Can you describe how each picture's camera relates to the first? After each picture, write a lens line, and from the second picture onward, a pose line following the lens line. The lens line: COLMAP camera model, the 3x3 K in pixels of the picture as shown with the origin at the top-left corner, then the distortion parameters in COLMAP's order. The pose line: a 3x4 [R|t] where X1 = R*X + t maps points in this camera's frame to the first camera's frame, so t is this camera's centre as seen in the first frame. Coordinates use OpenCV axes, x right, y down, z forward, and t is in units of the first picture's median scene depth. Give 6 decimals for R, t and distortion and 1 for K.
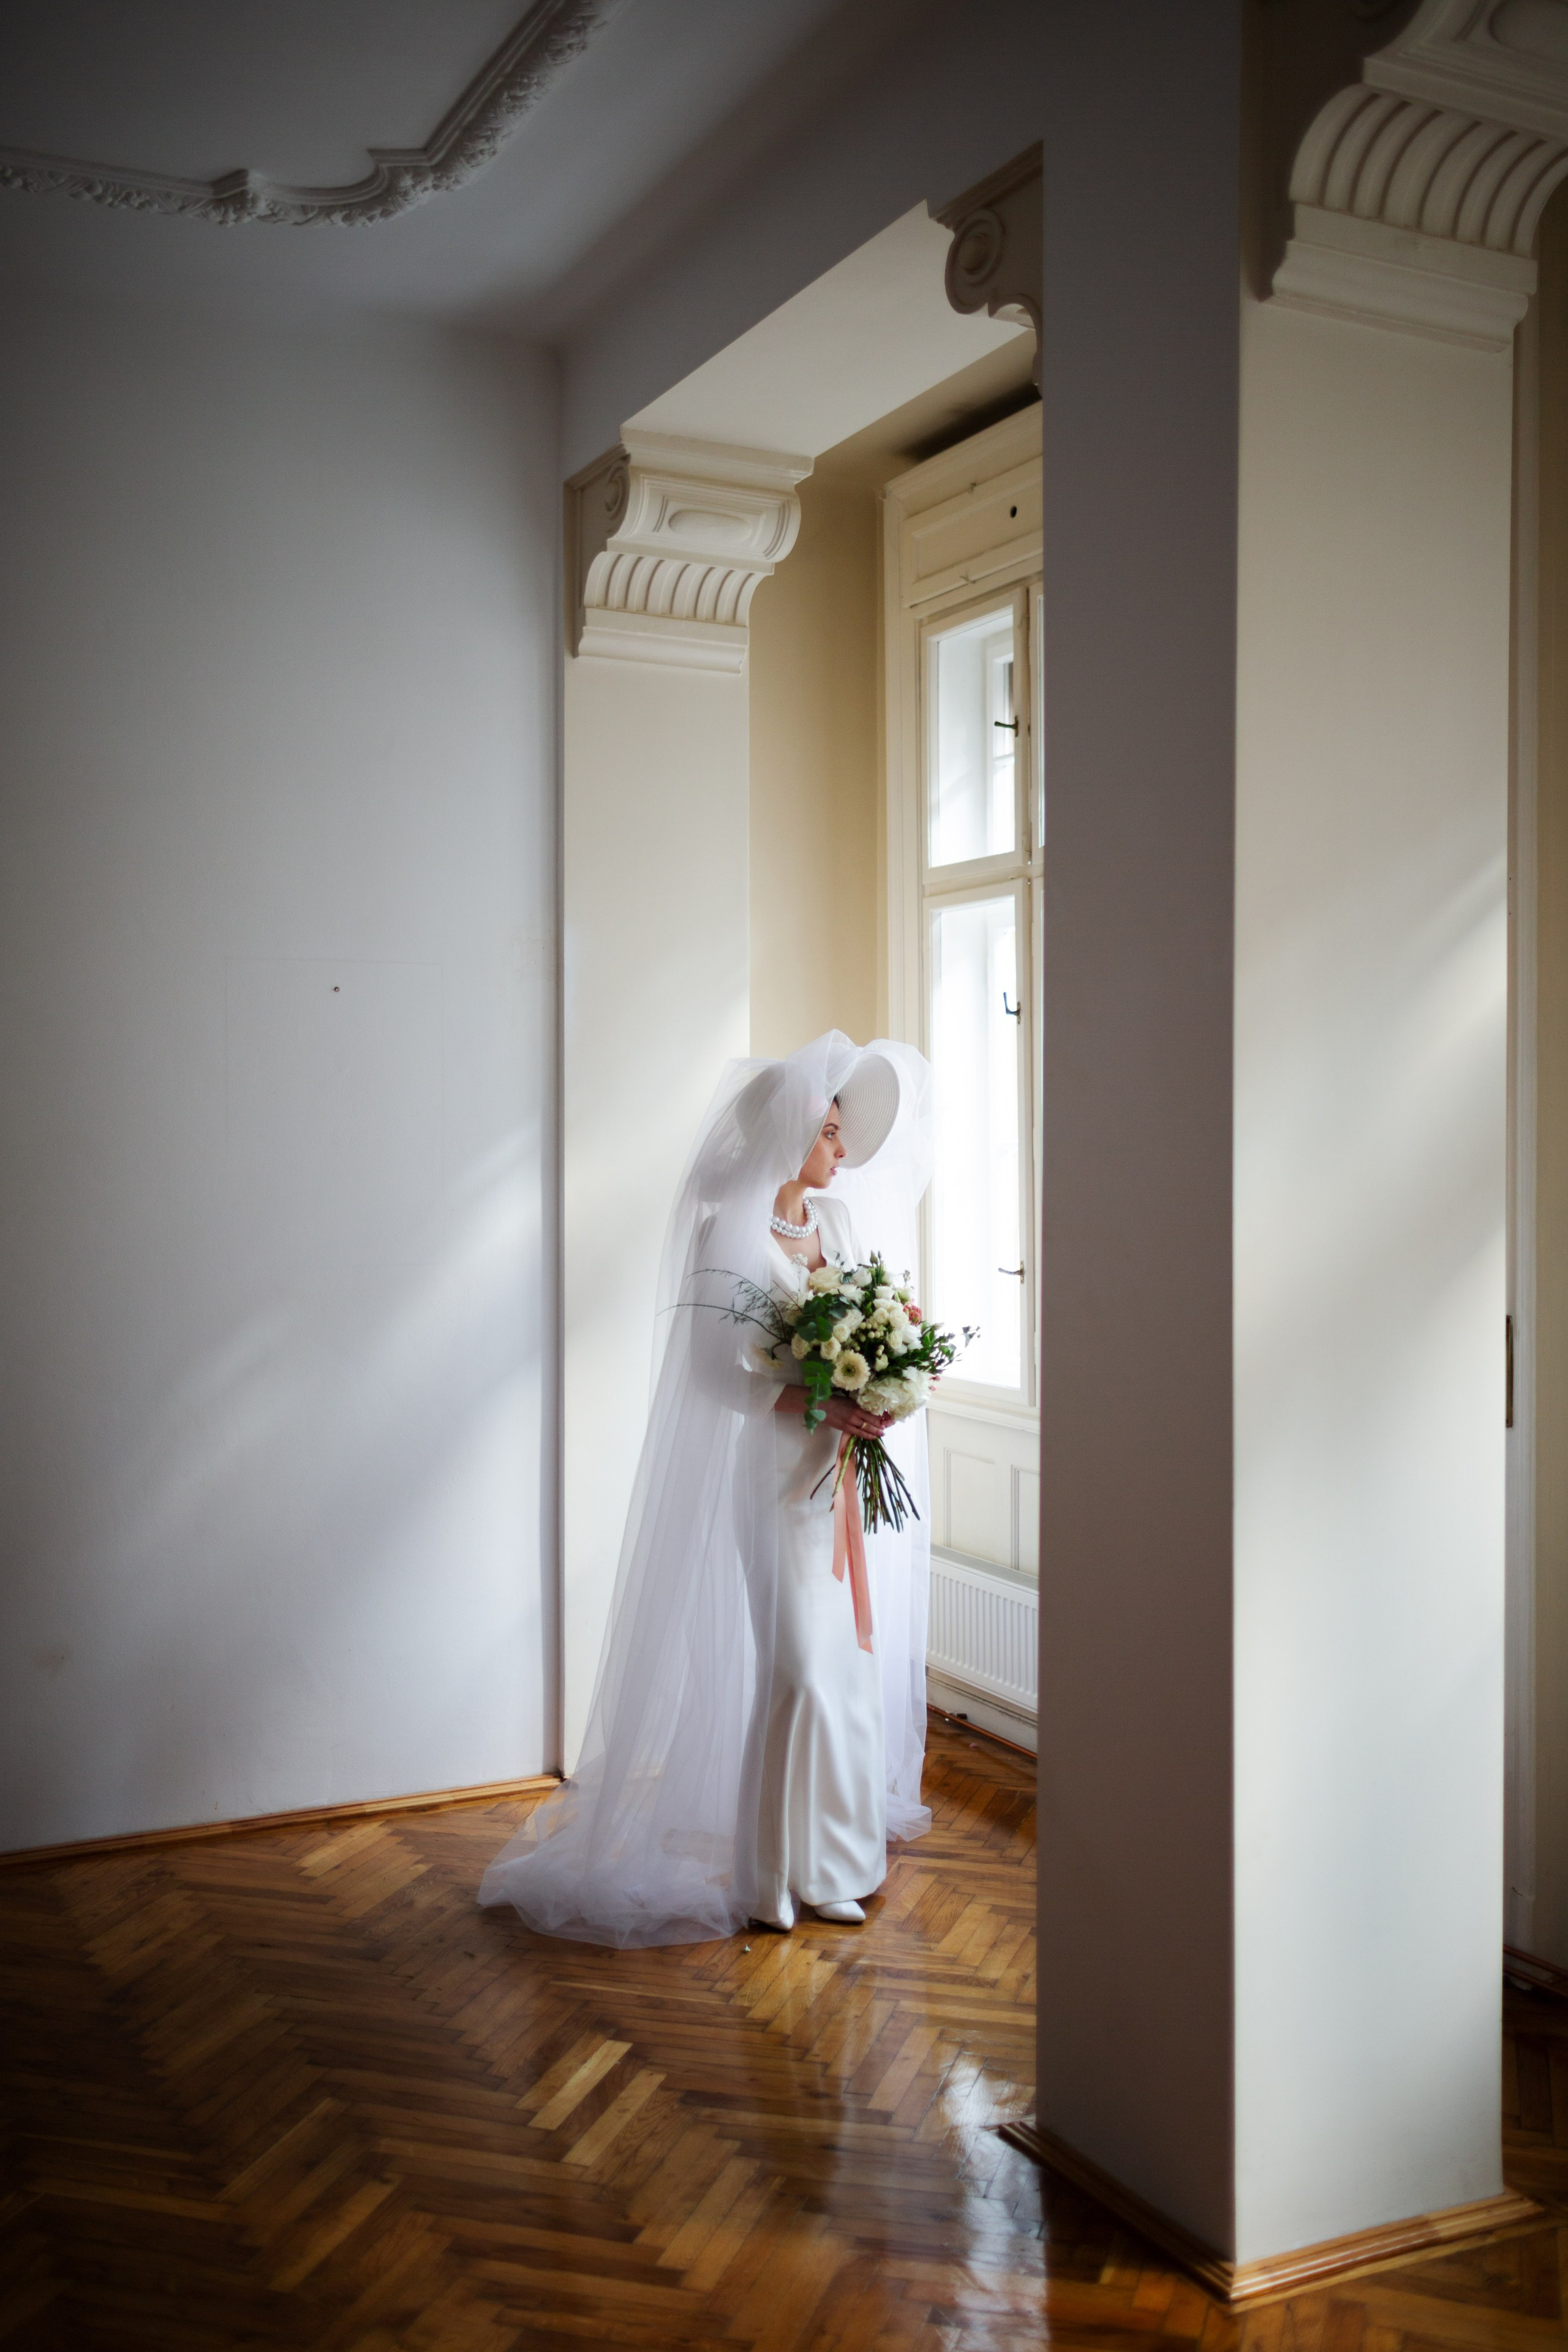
lens RADIAL K [[2358.3, 0, 812.6], [0, 2358.3, 1159.0], [0, 0, 1]] dist [-0.012009, 0.000000]
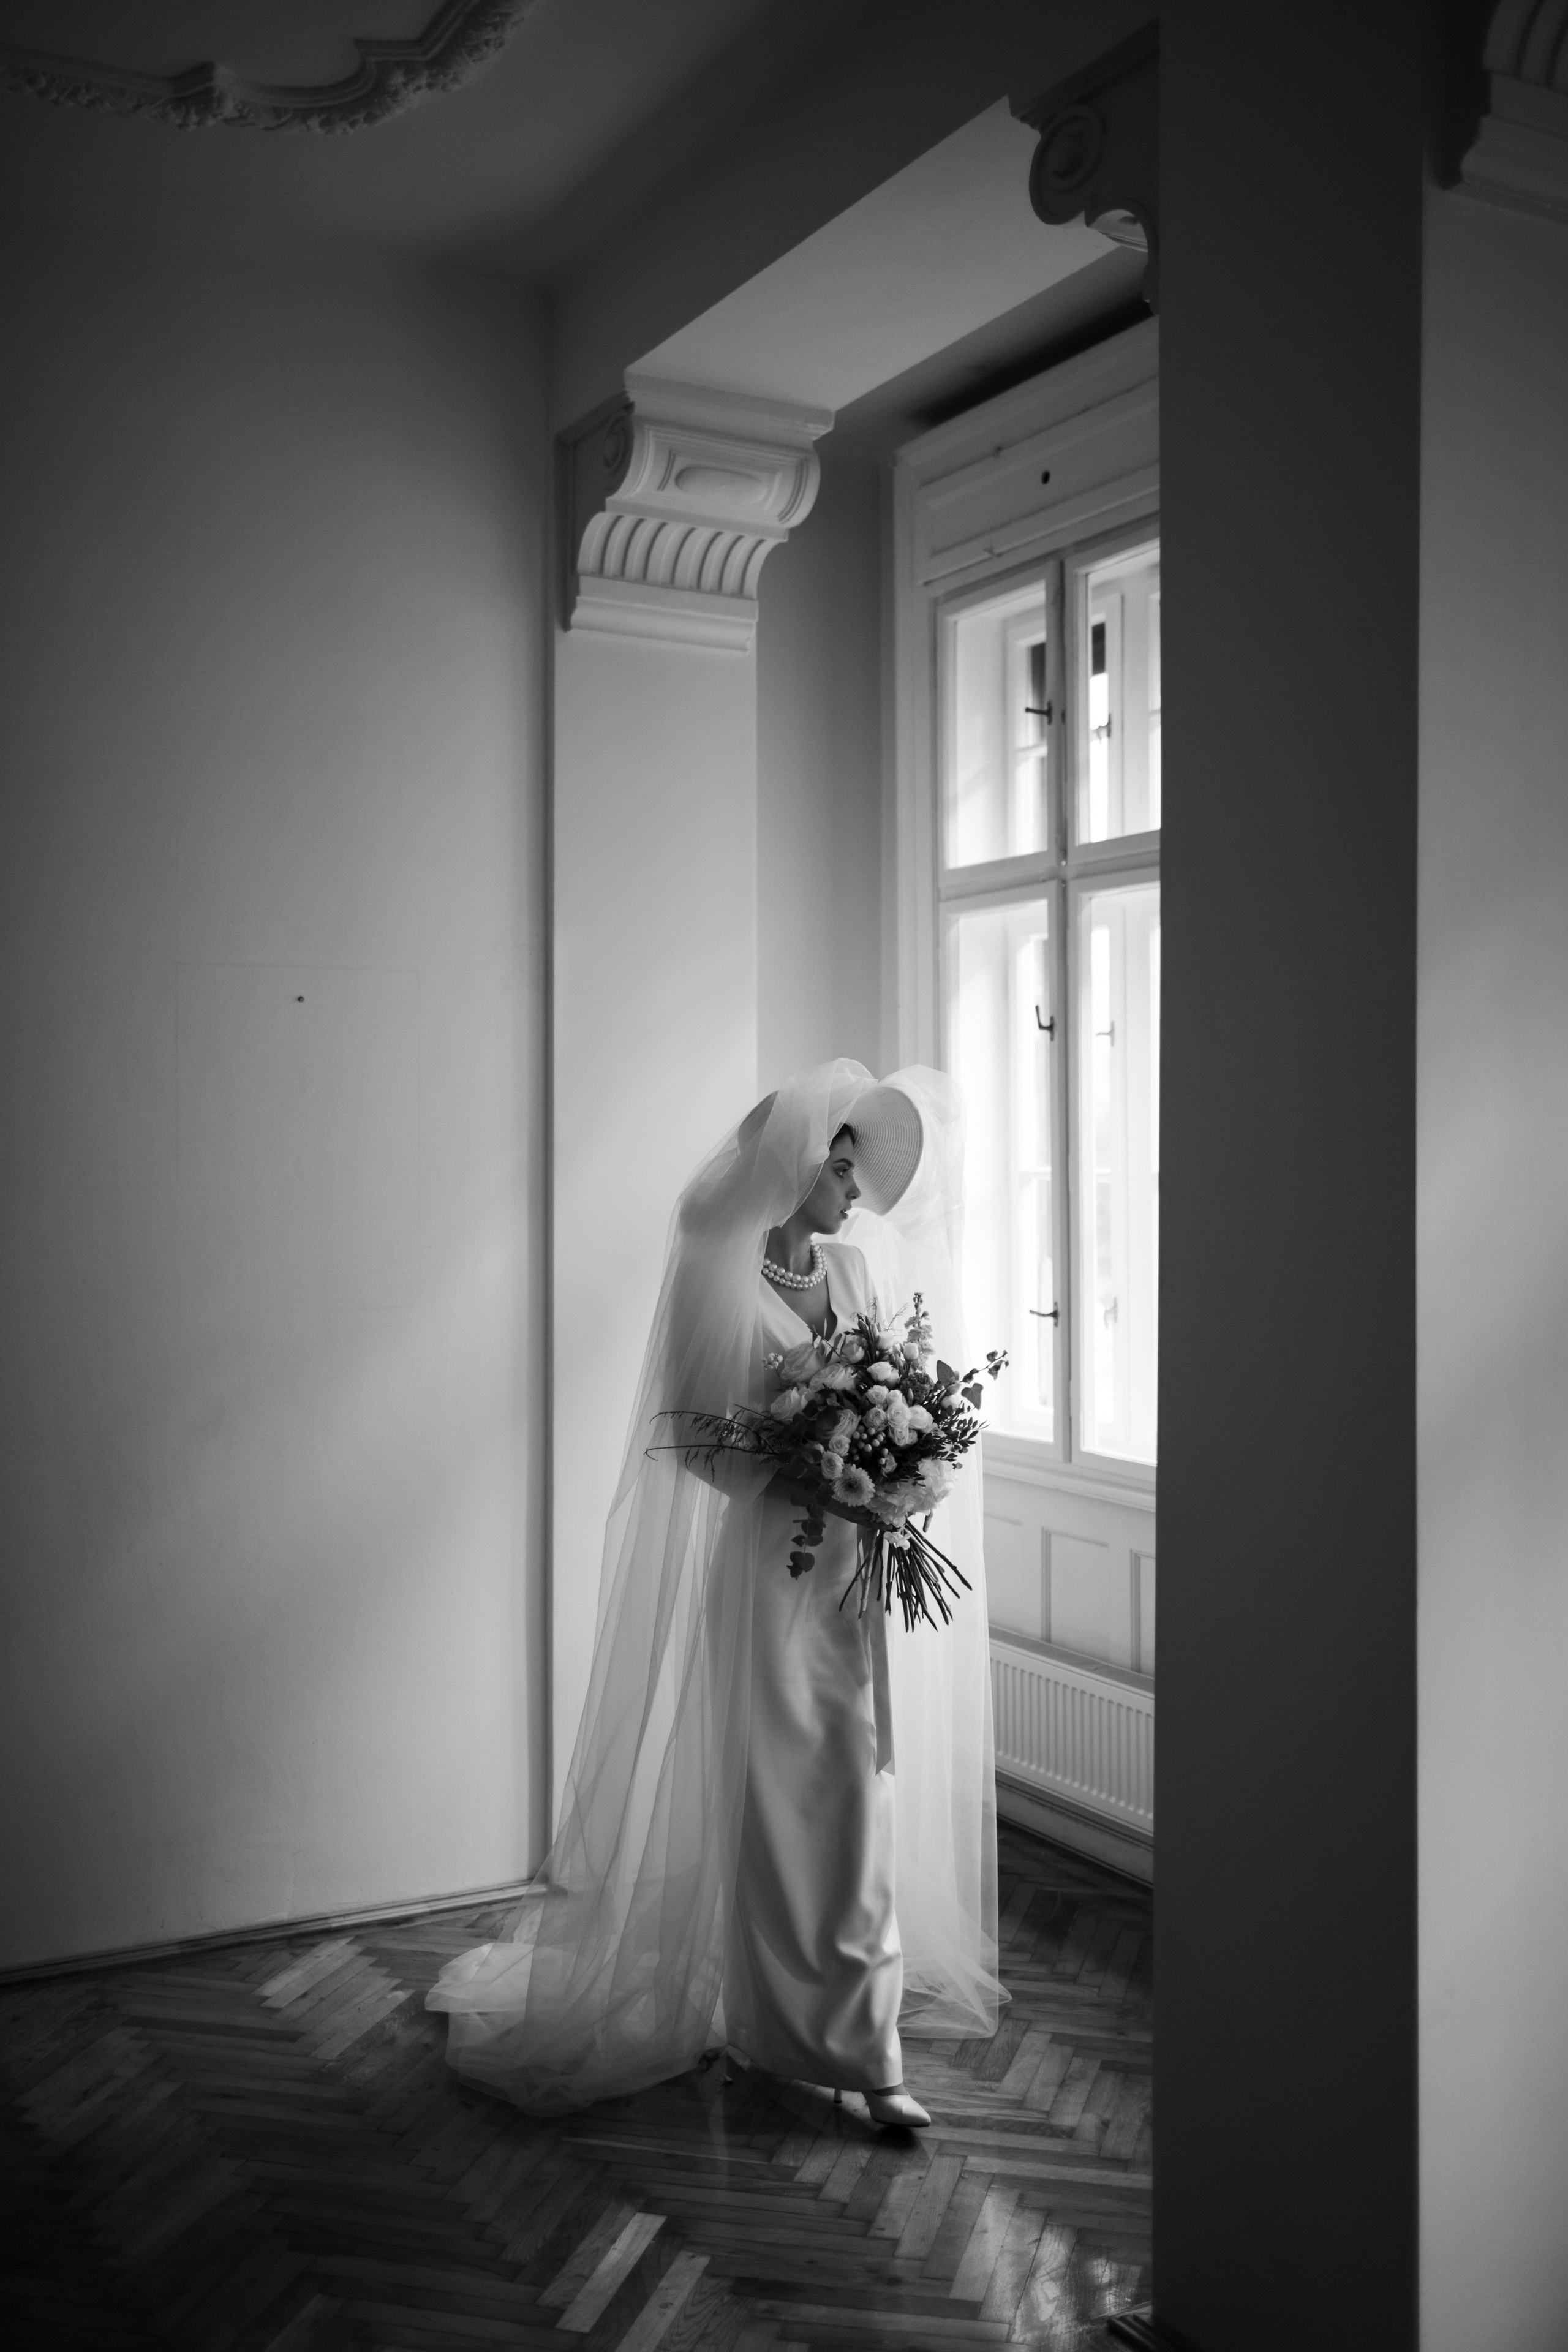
lens RADIAL K [[2358.3, 0, 799.8], [0, 2358.3, 1154.1], [0, 0, 1]] dist [-0.012009, 0.000000]
pose [[0.999177, 0.000815, 0.040544, -0.052873], [-0.000354, 0.999935, -0.011378, -0.003494], [-0.040550, 0.011354, 0.999113, 0.110704]]
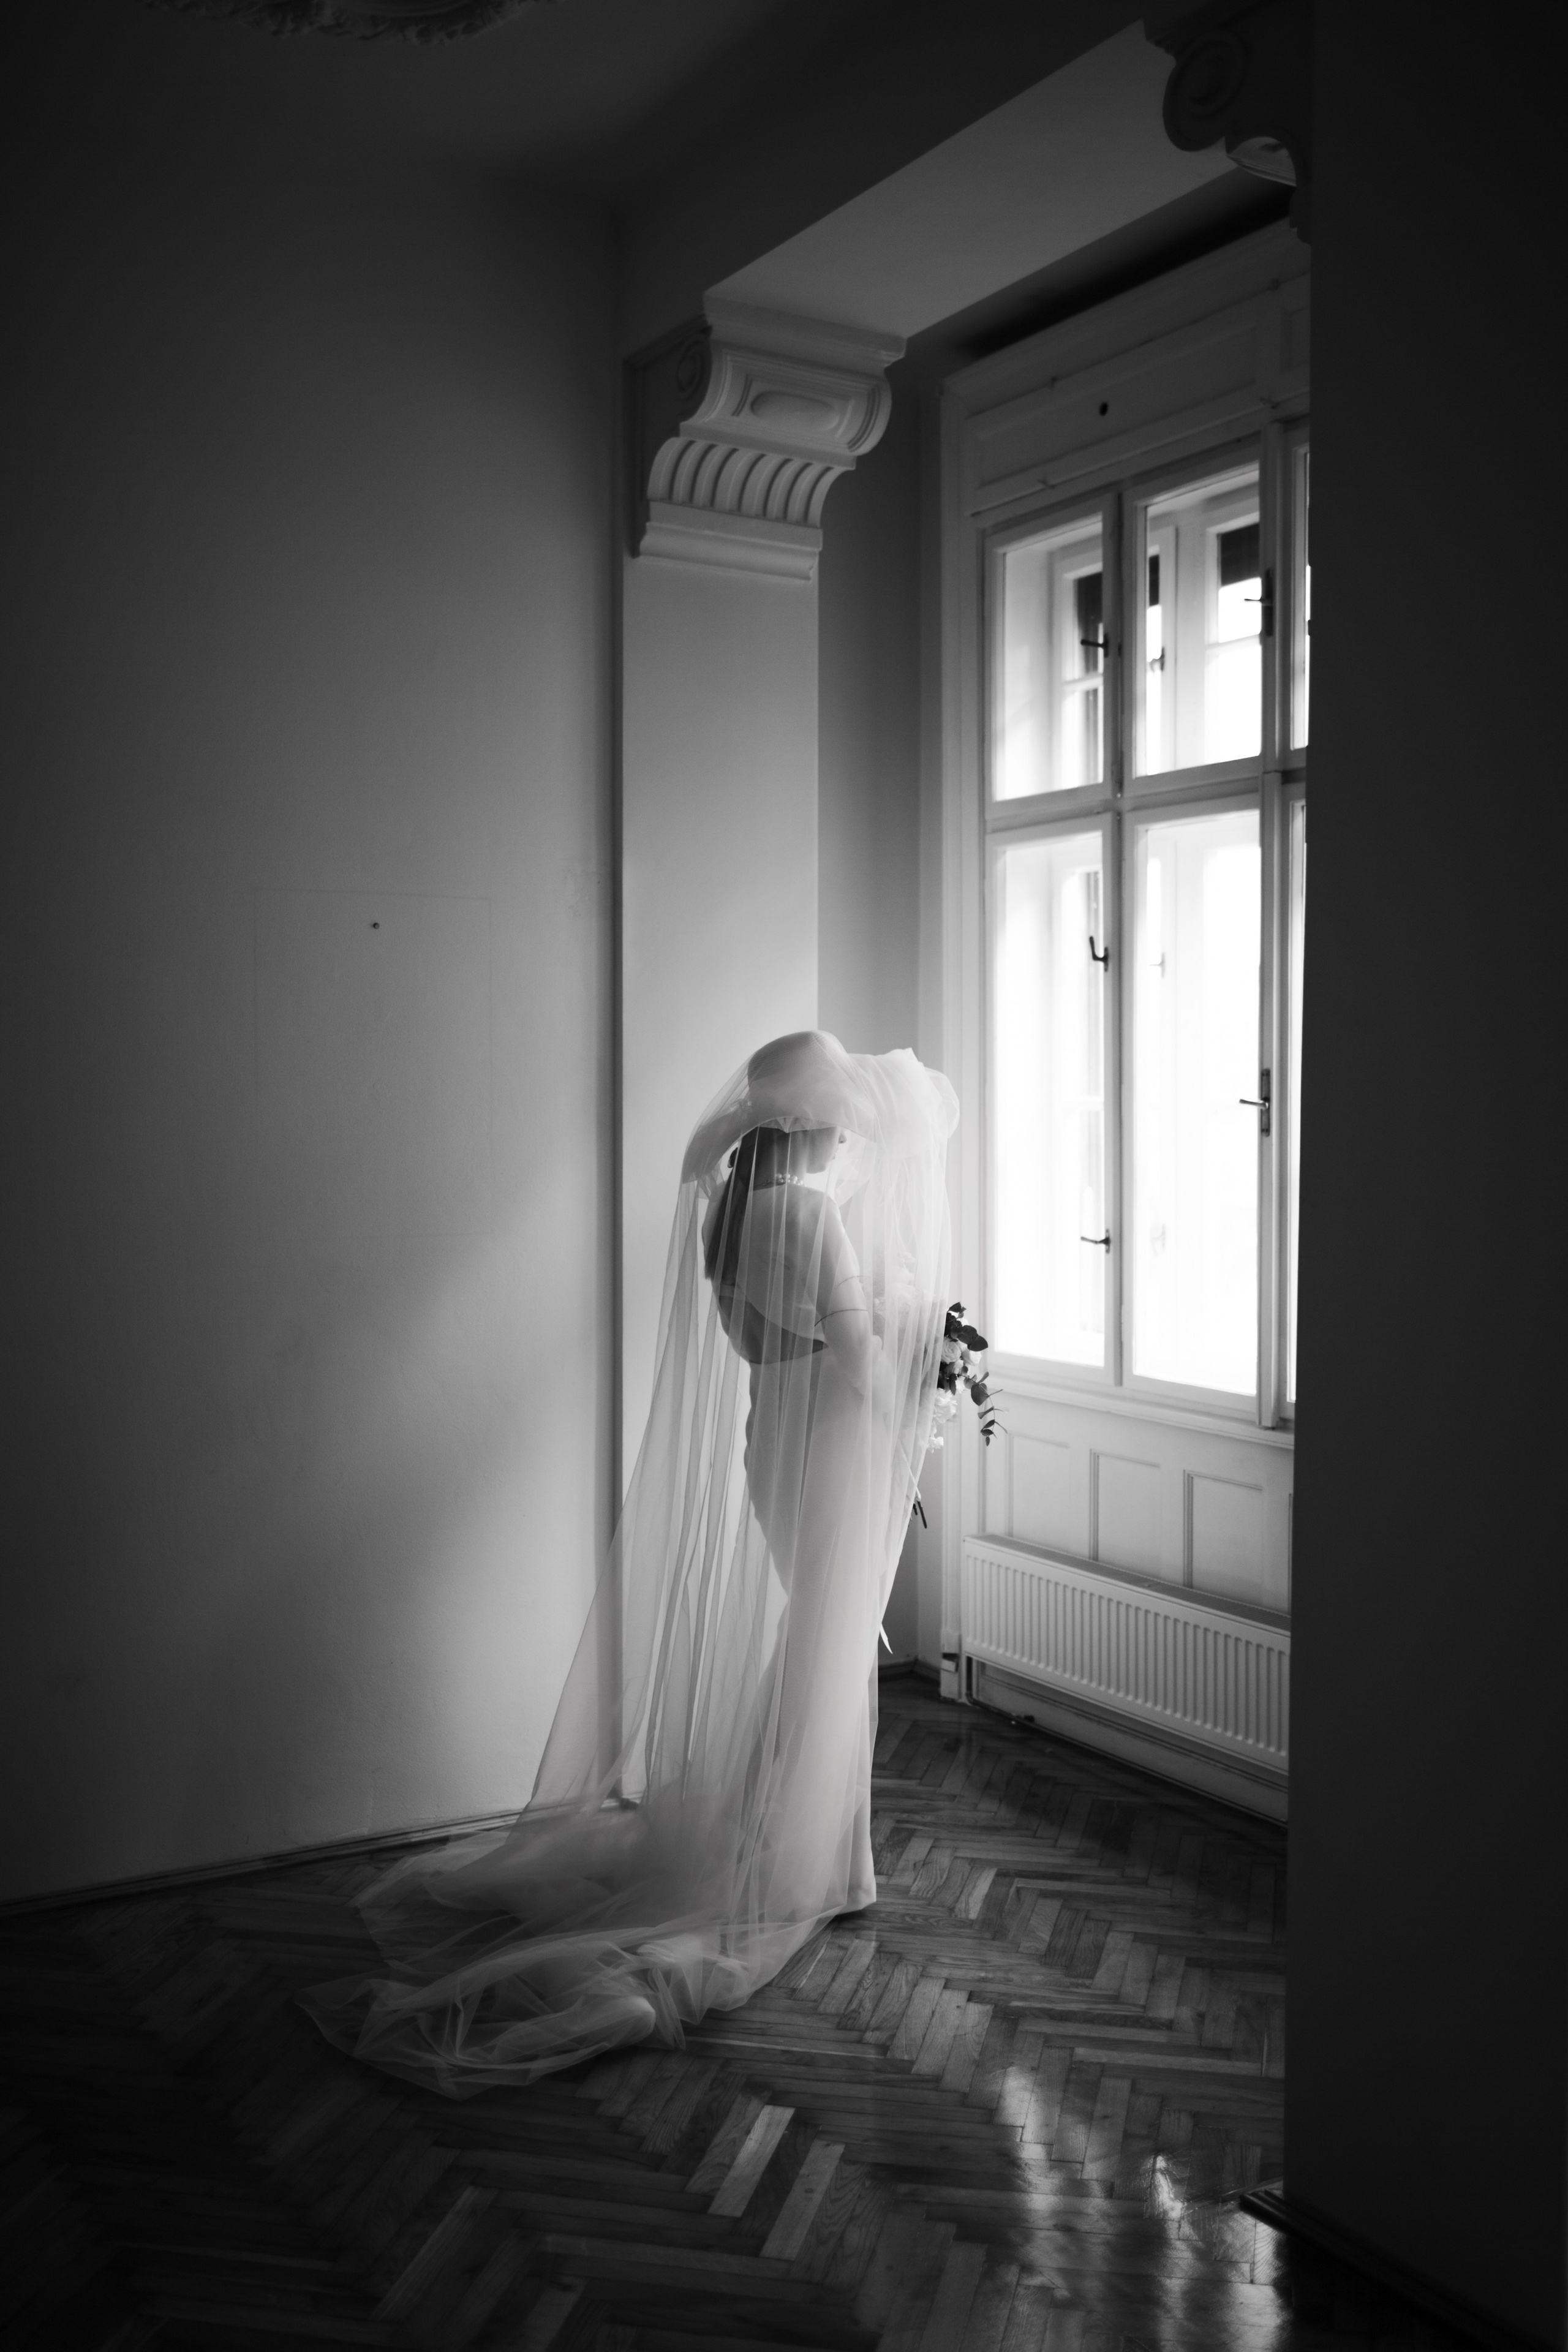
lens RADIAL K [[2358.3, 0, 780.9], [0, 2358.3, 1194.5], [0, 0, 1]] dist [-0.012009, 0.000000]
pose [[0.996735, 0.000163, 0.080742, -0.129021], [-0.002474, 0.999590, 0.028525, 0.004372], [-0.080704, -0.028632, 0.996327, 0.104294]]
